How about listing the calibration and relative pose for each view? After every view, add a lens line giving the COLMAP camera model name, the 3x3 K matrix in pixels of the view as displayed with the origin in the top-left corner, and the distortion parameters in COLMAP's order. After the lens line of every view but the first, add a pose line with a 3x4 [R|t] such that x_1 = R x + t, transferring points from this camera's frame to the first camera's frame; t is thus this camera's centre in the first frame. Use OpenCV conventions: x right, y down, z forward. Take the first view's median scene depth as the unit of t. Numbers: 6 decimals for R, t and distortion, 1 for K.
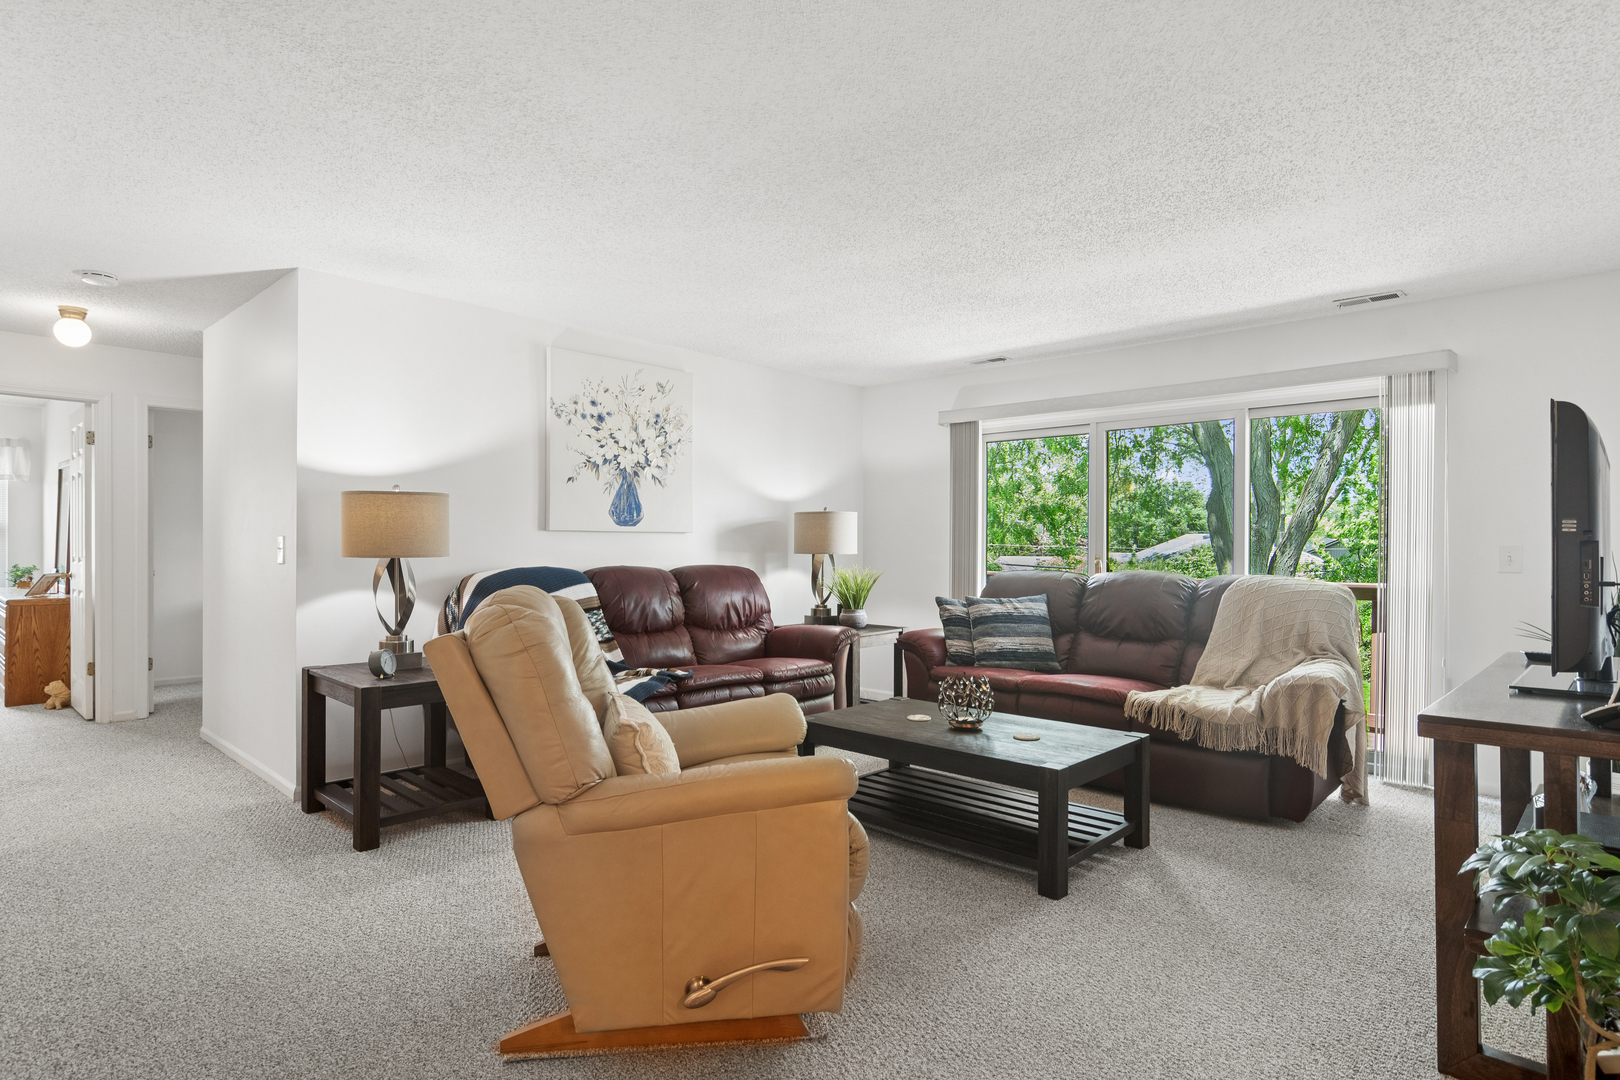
lens RADIAL K [[870.5, 0, 810.7], [0, 870.5, 552.3], [0, 0, 1]] dist [-0.000728, 0.000427]
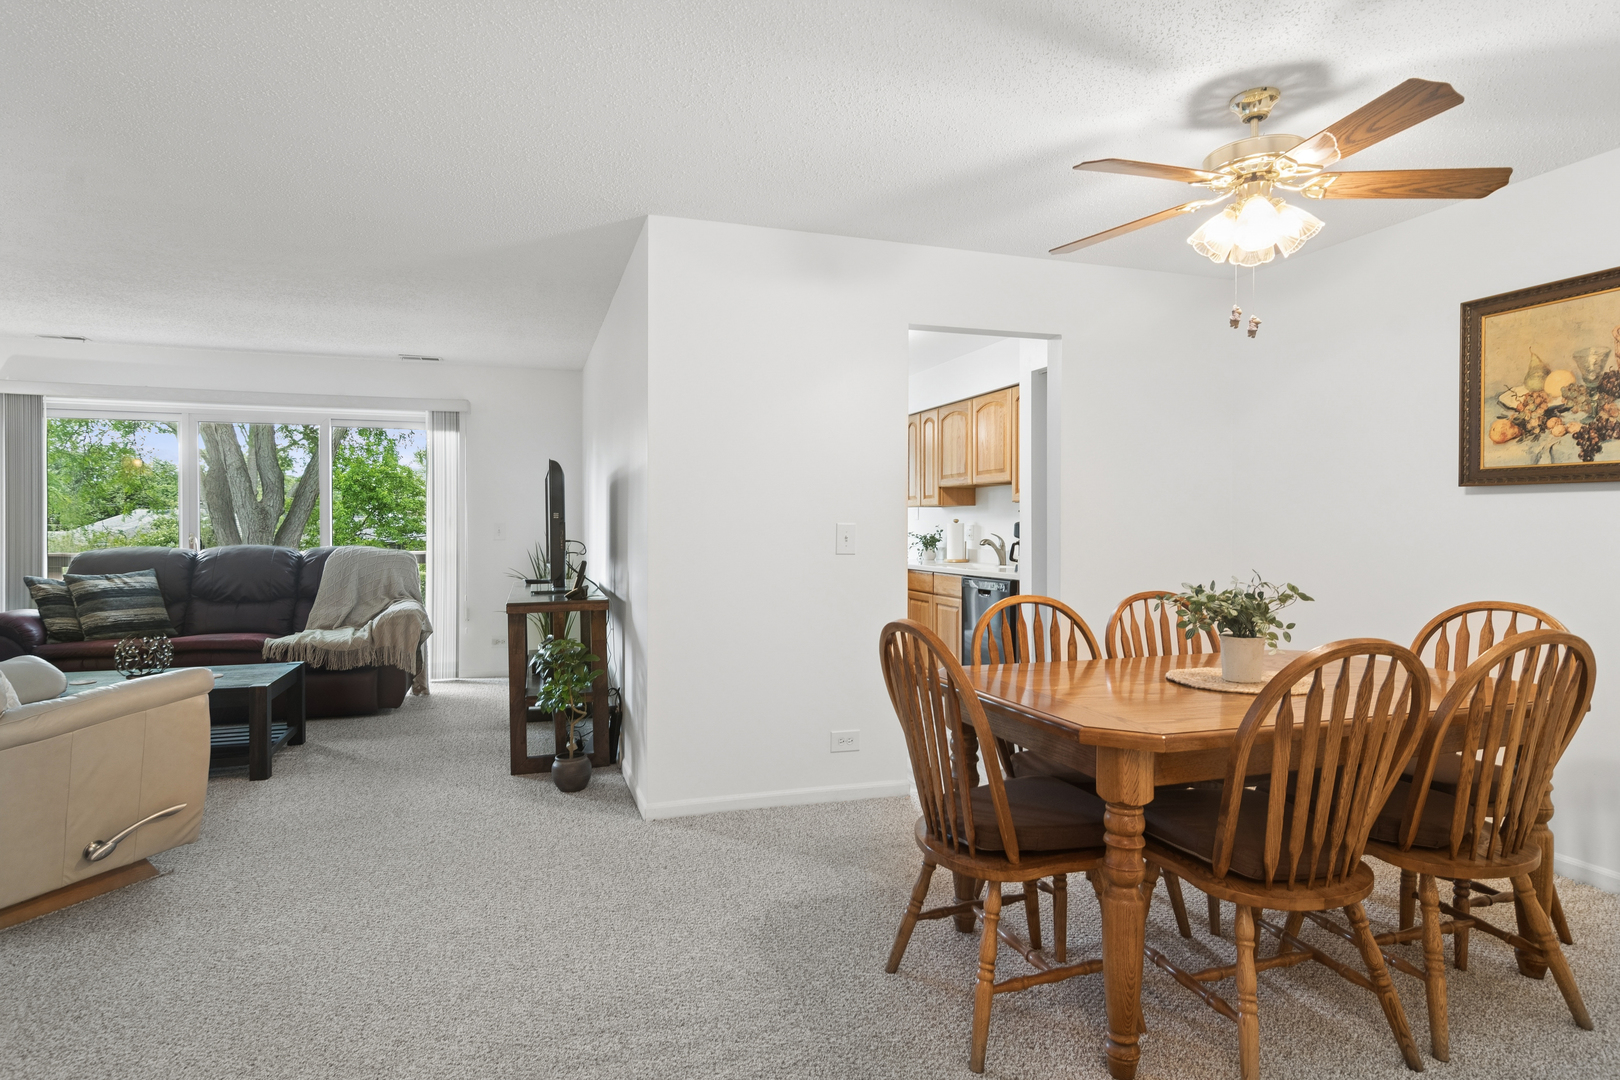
lens RADIAL K [[882.6, 0, 810.0], [0, 882.6, 540.0], [0, 0, 1]] dist [-0.027078, 0.000107]
pose [[0.471366, -0.015078, 0.881809, -0.373518], [0.006627, 0.999886, 0.013554, 0.003239], [-0.881913, -0.000546, 0.471412, -0.295421]]
